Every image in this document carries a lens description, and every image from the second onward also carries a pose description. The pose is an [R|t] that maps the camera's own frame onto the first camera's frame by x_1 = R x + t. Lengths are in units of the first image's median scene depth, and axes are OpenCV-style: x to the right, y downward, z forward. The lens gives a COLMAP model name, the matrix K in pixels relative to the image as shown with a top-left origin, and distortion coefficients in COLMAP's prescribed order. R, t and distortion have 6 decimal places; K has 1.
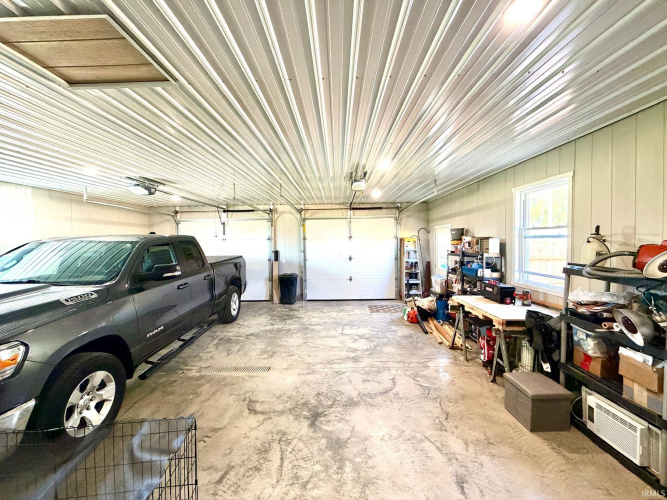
lens RADIAL K [[265.6, 0, 333.9], [0, 265.6, 249.1], [0, 0, 1]] dist [-0.000007, 0.000491]
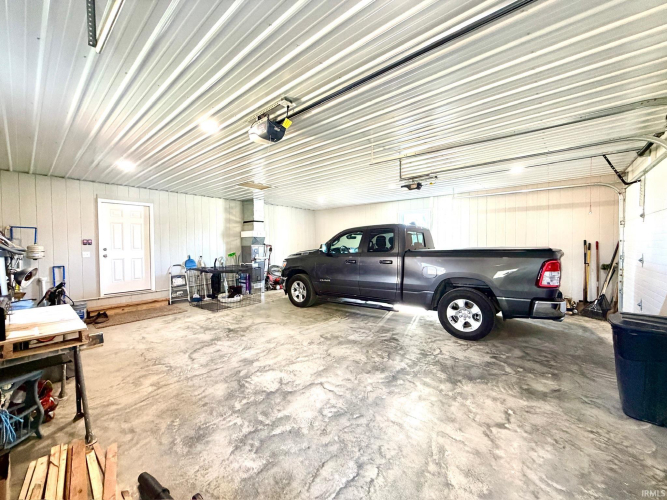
lens RADIAL K [[265.6, 0, 333.2], [0, 265.6, 249.3], [0, 0, 1]] dist [-0.000007, 0.000491]
pose [[-0.634454, 0.040644, -0.771891, 0.553825], [-0.003534, 0.998454, 0.055479, -0.004164], [0.772953, 0.037927, -0.633329, 1.732142]]
